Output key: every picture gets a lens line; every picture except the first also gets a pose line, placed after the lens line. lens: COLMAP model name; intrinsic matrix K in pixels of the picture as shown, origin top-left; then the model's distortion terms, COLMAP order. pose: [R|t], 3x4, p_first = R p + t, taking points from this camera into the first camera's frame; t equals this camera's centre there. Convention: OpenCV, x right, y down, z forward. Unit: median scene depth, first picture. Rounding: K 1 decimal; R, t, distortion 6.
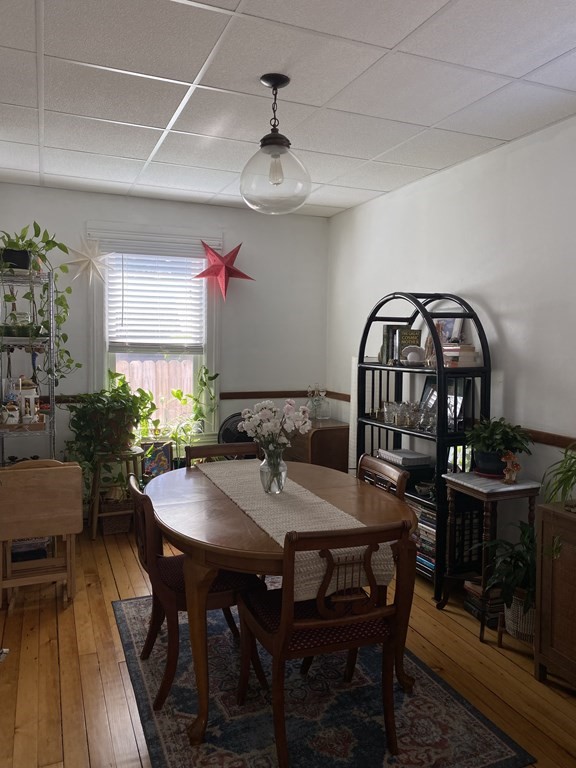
lens RADIAL K [[589.2, 0, 289.1], [0, 589.2, 377.1], [0, 0, 1]] dist [-0.003523, -0.005735]
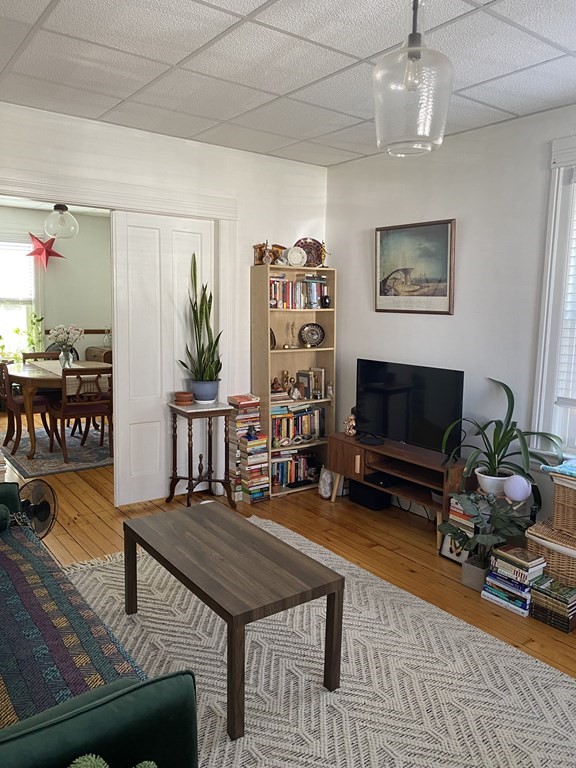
lens RADIAL K [[587.2, 0, 289.0], [0, 587.2, 378.7], [0, 0, 1]] dist [0.073416, -0.084165]
pose [[0.969863, -0.016640, 0.243082, 0.152580], [-0.001035, 0.997375, 0.072406, 0.048901], [-0.243648, -0.070476, 0.967300, -0.845567]]
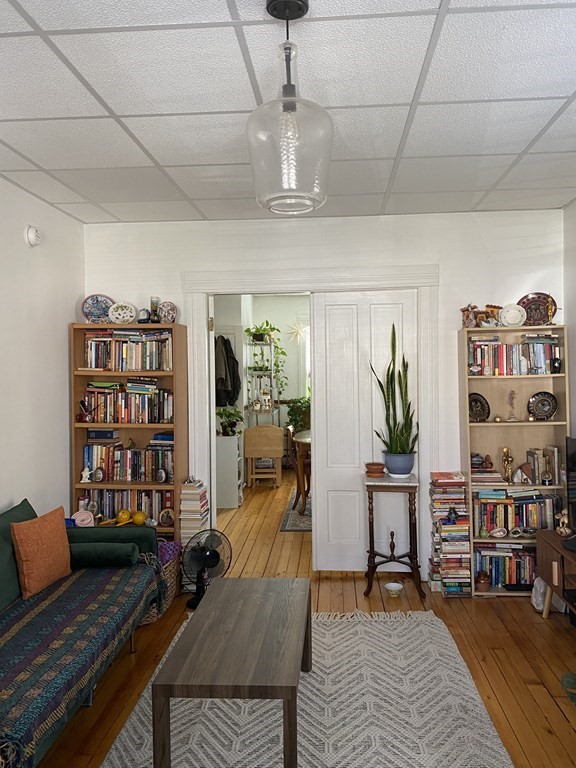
lens RADIAL K [[589.2, 0, 289.1], [0, 589.2, 377.1], [0, 0, 1]] dist [-0.003523, -0.005735]
pose [[0.892955, -0.014549, -0.449911, 0.529762], [-0.007095, 0.998899, -0.046384, 0.047080], [0.450090, 0.044611, 0.891868, -0.776798]]
